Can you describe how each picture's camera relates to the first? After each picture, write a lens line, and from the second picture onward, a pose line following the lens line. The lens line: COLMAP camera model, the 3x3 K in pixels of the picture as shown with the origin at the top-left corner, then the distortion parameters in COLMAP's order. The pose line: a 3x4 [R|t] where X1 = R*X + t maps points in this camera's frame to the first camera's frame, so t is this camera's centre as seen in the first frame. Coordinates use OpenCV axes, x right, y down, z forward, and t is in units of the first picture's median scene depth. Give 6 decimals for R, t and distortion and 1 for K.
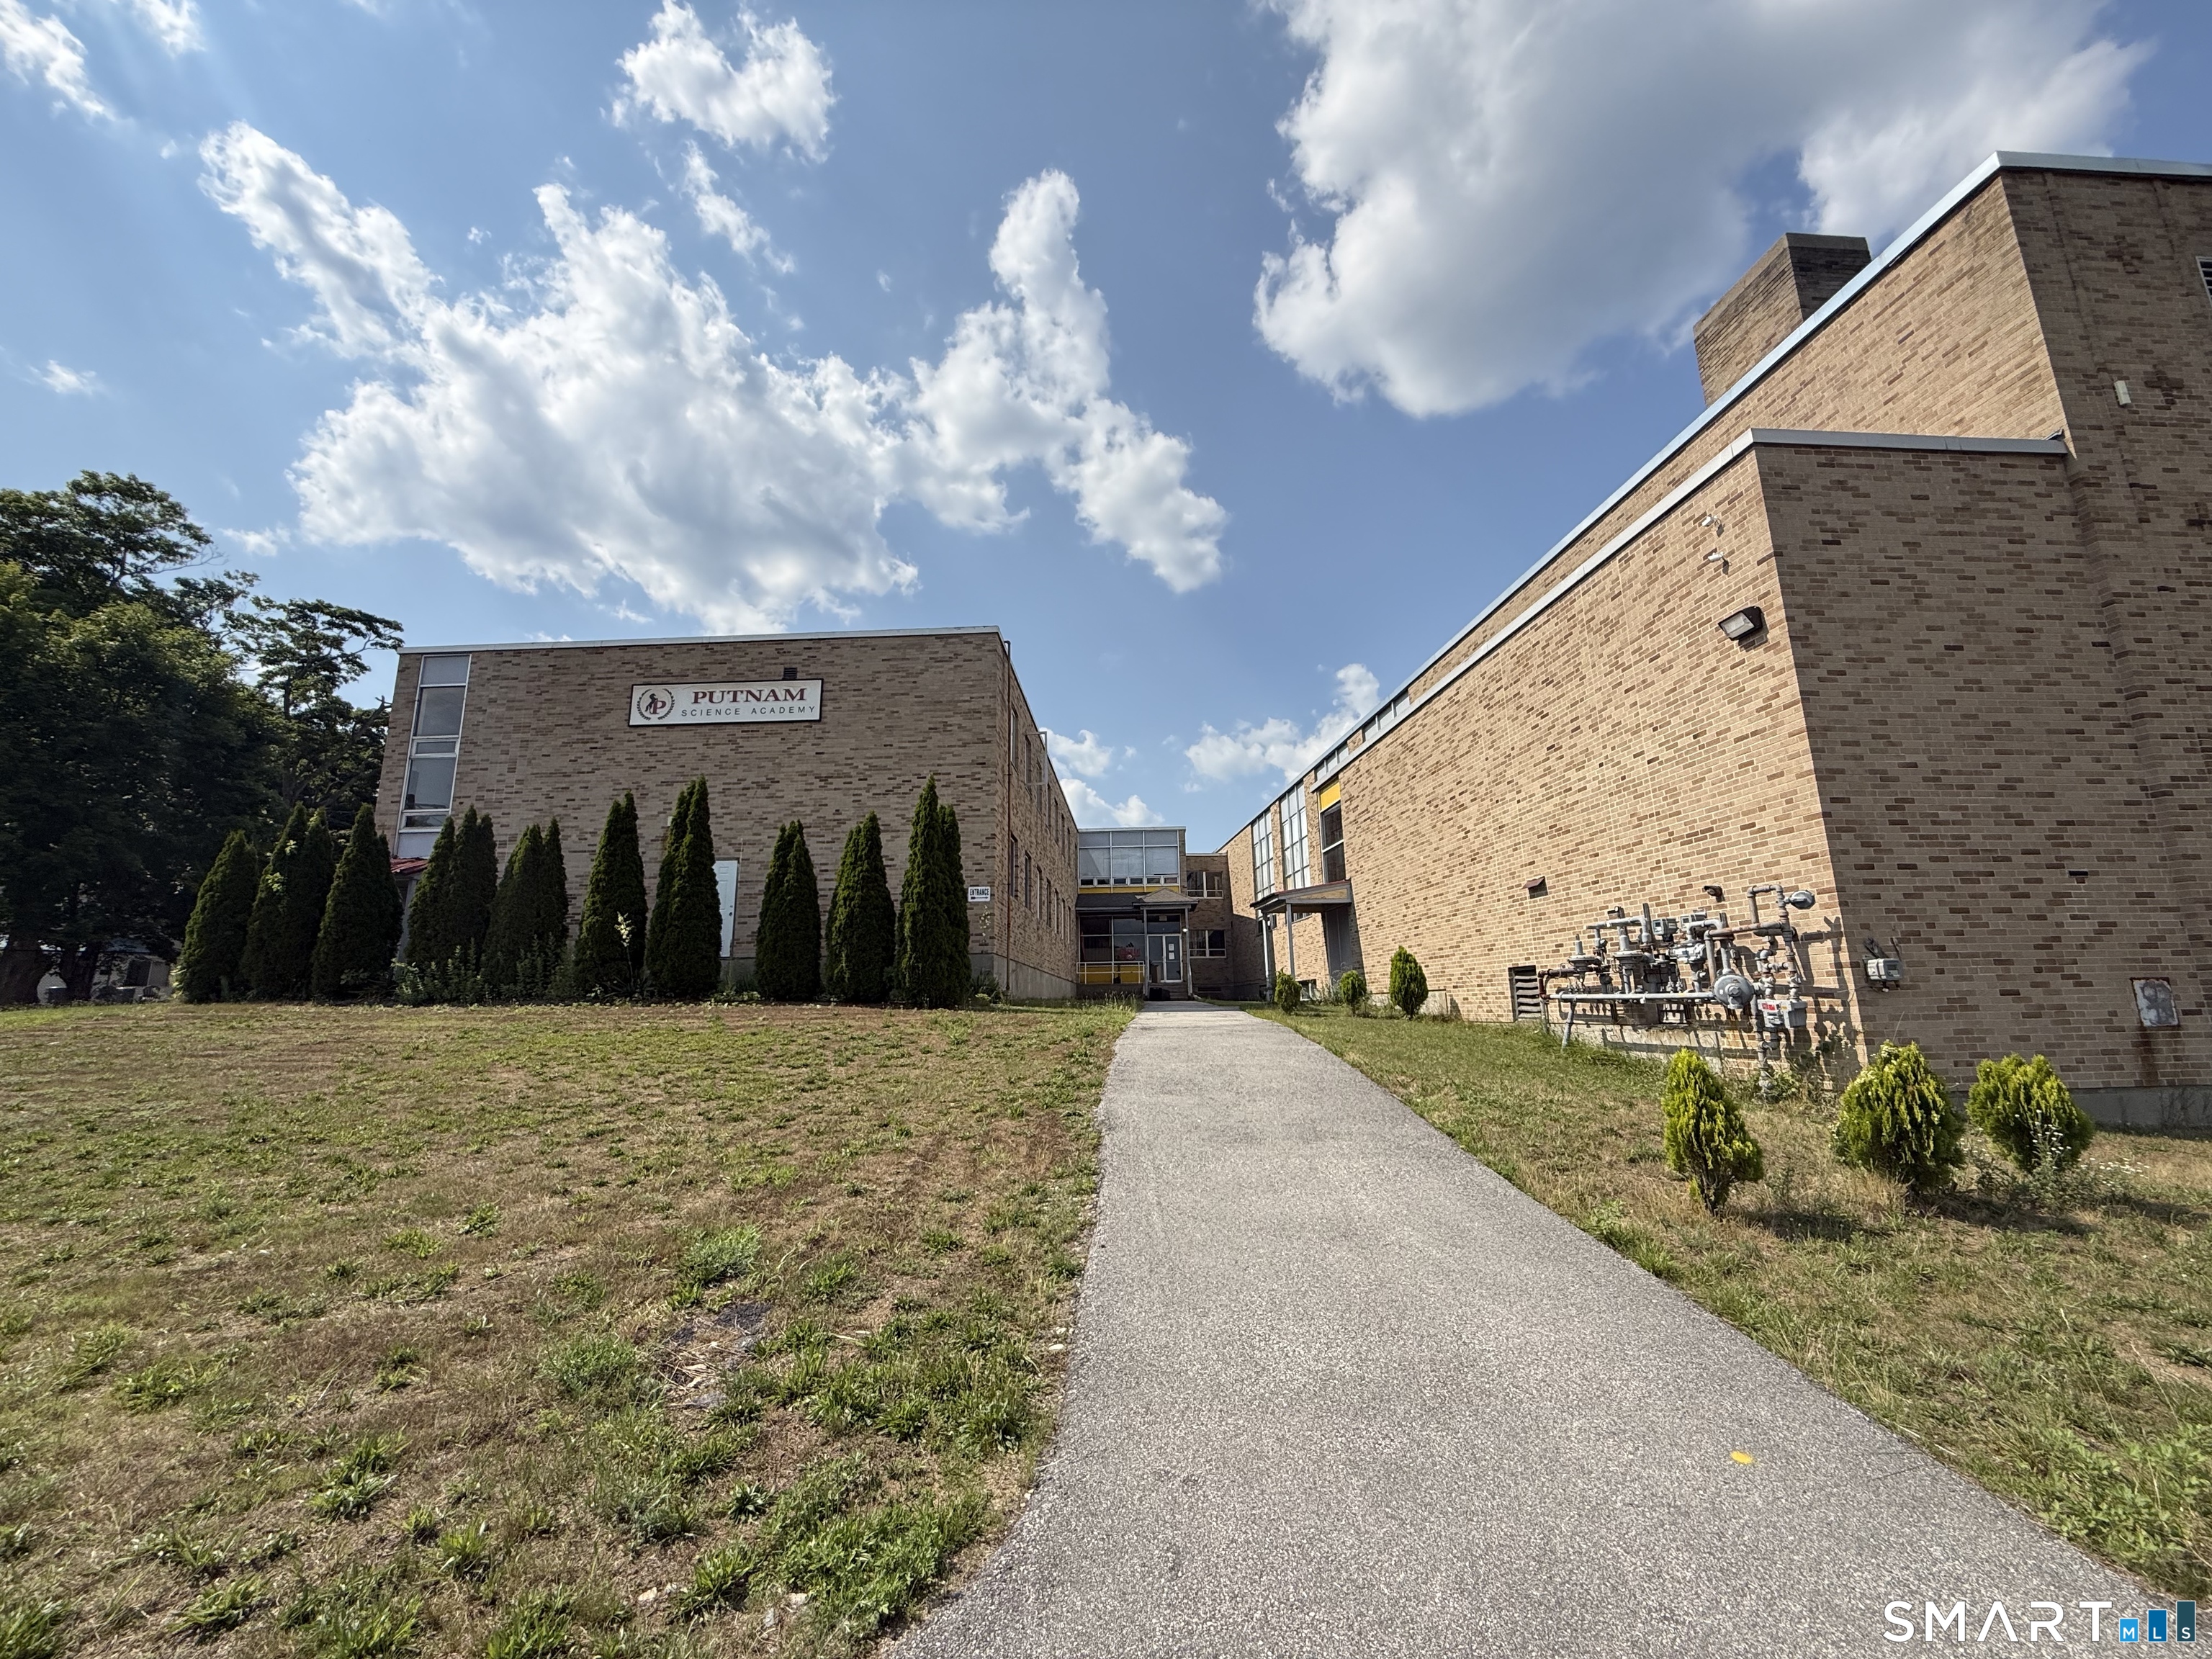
lens RADIAL K [[863.5, 0, 1111.2], [0, 863.5, 836.5], [0, 0, 1]] dist [-0.002463, 0.000903]
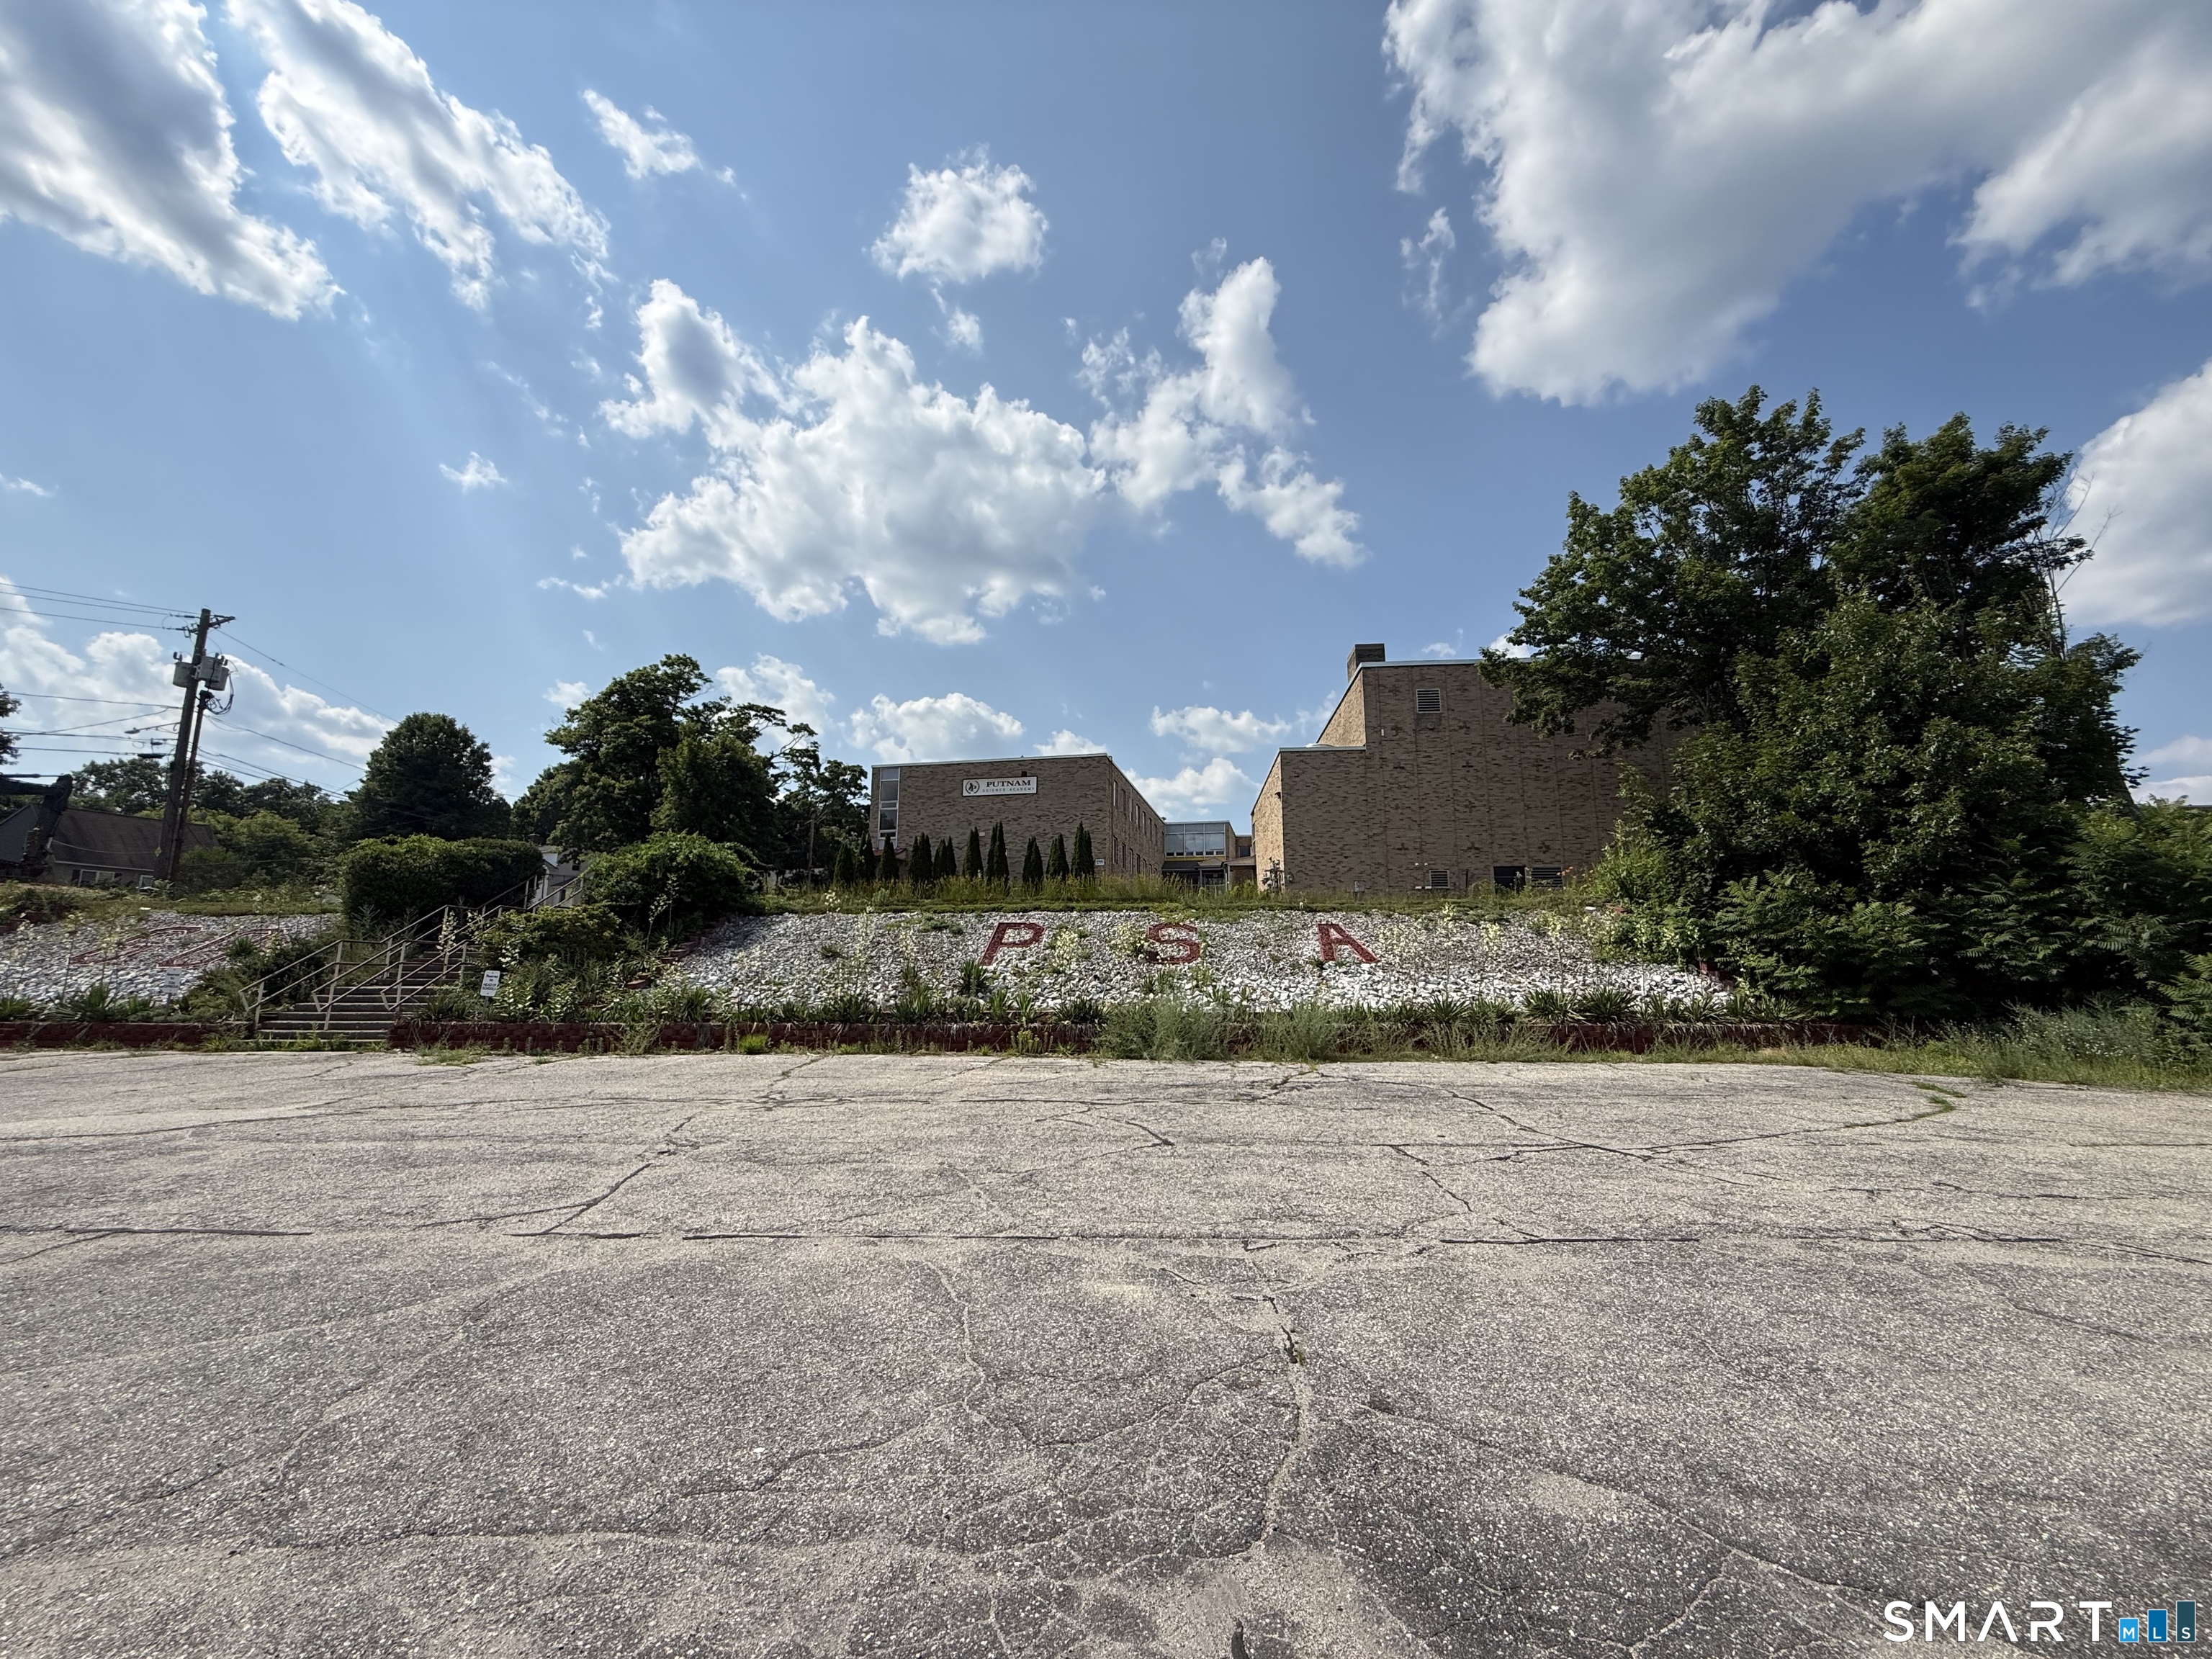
lens RADIAL K [[863.5, 0, 1116.2], [0, 863.5, 797.7], [0, 0, 1]] dist [-0.002463, 0.000903]
pose [[0.987643, -0.017313, -0.155761, 0.279370], [0.016566, 0.999844, -0.006091, -0.101751], [0.155842, 0.003435, 0.987776, -1.431304]]
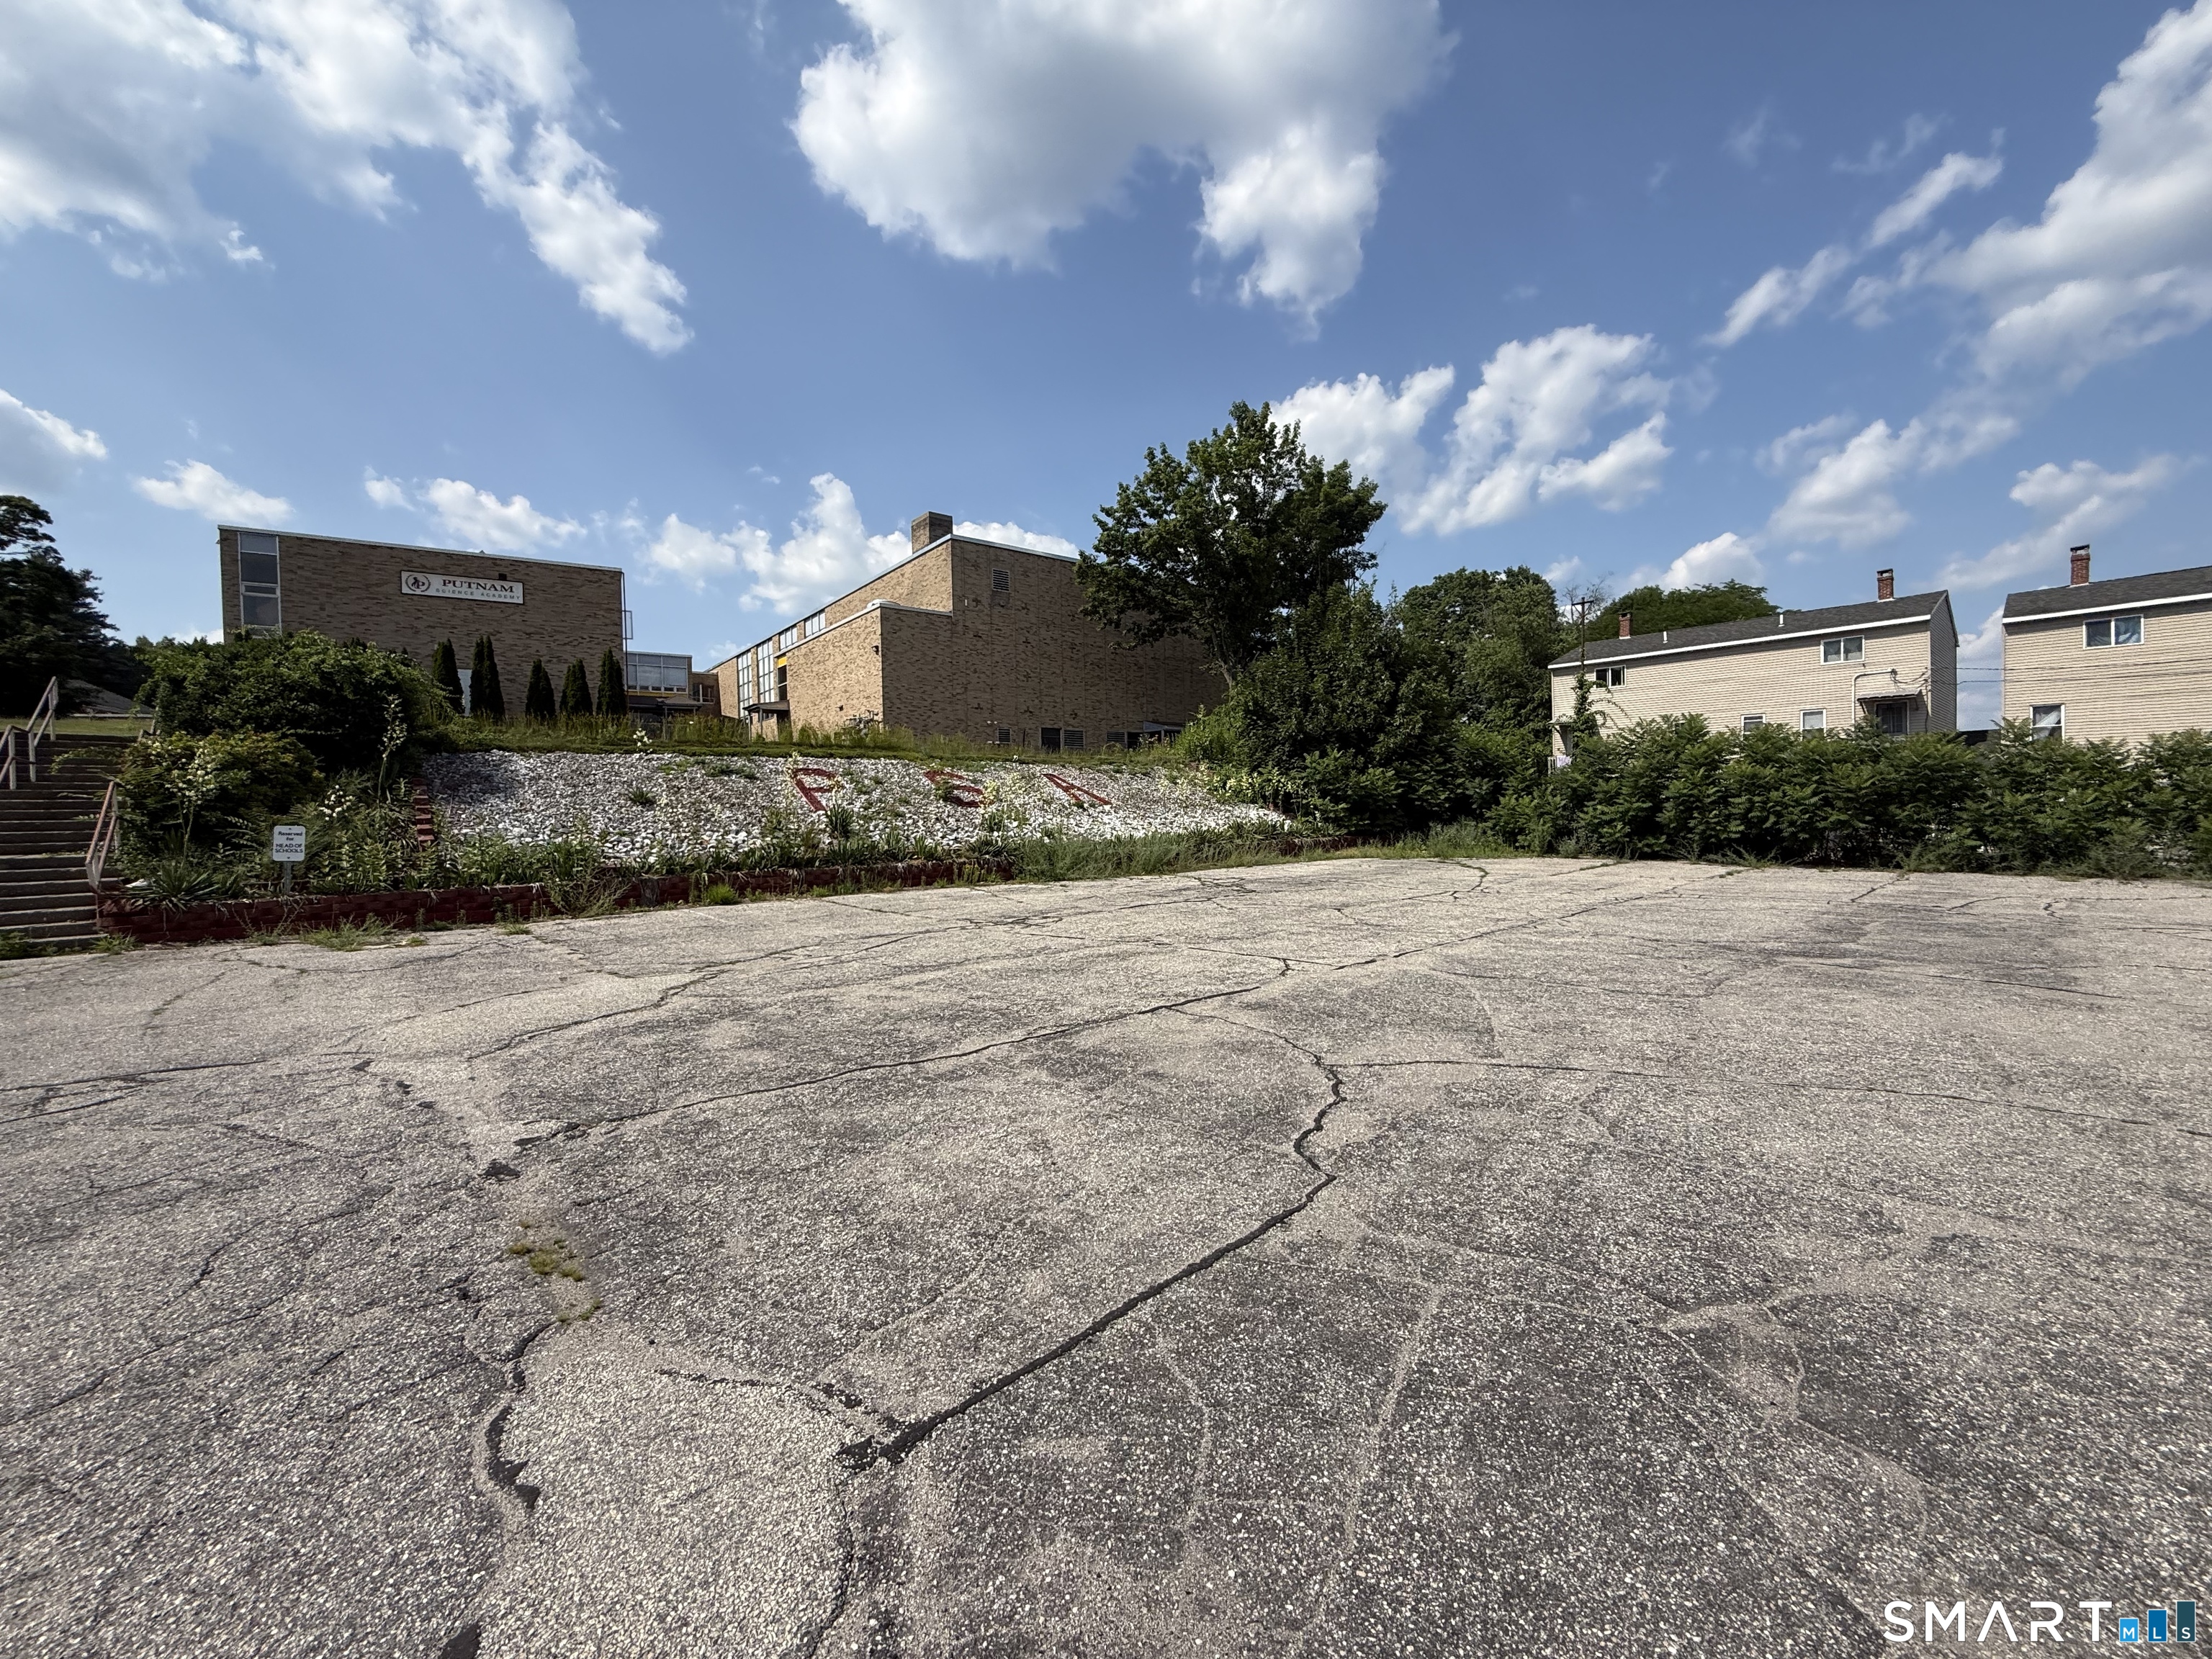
lens RADIAL K [[863.5, 0, 1099.4], [0, 863.5, 855.6], [0, 0, 1]] dist [-0.002463, 0.000903]
pose [[0.836832, -0.031033, 0.546579, -0.328183], [-0.099983, 0.972937, 0.208318, -0.115838], [-0.538252, -0.228976, 0.811083, -1.518453]]
